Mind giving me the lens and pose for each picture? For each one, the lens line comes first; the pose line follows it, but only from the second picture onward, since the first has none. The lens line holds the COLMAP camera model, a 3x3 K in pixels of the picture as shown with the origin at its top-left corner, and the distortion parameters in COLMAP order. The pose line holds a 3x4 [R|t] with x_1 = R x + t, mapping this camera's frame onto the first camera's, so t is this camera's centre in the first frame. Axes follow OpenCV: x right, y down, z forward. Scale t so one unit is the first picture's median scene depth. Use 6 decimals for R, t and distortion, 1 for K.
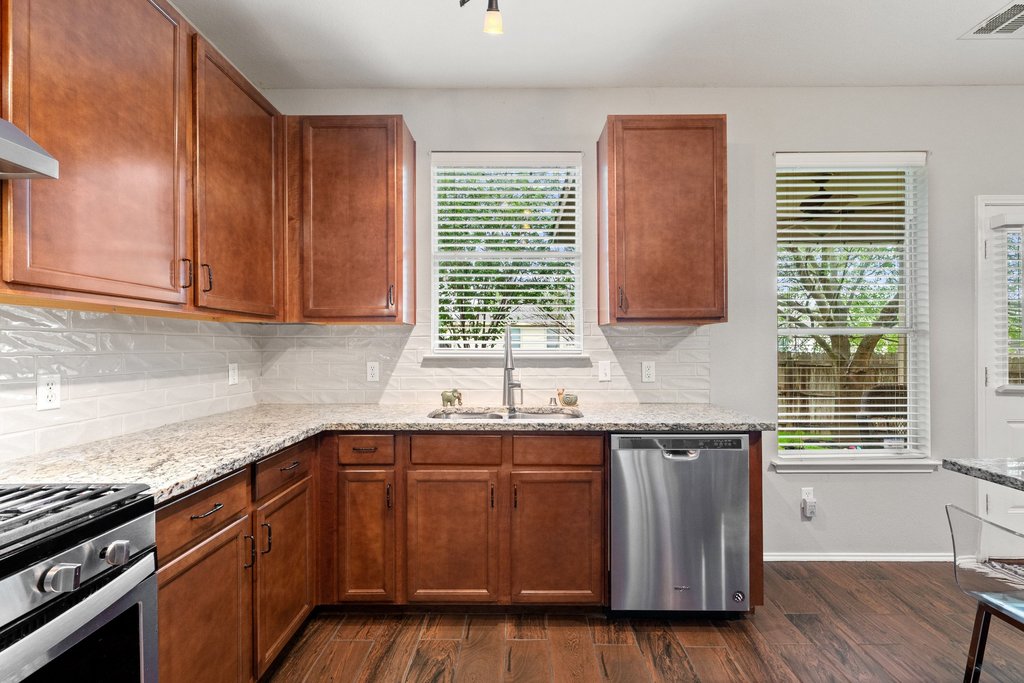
lens RADIAL K [[453.0, 0, 517.0], [0, 453.0, 343.4], [0, 0, 1]] dist [-0.001677, 0.000148]
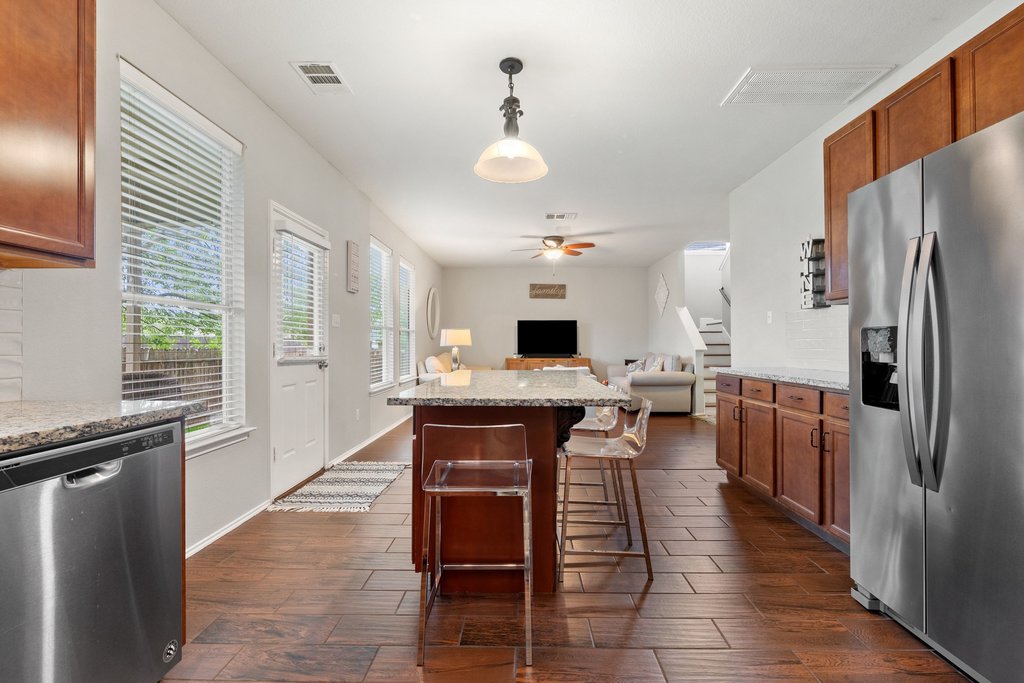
lens RADIAL K [[455.8, 0, 512.0], [0, 455.8, 341.5], [0, 0, 1]] dist [-0.002301, 0.000064]
pose [[0.002337, 0.010288, 0.999944, -0.210333], [-0.001486, 0.999946, -0.010284, 0.069814], [-0.999996, -0.001462, 0.002352, 0.412322]]
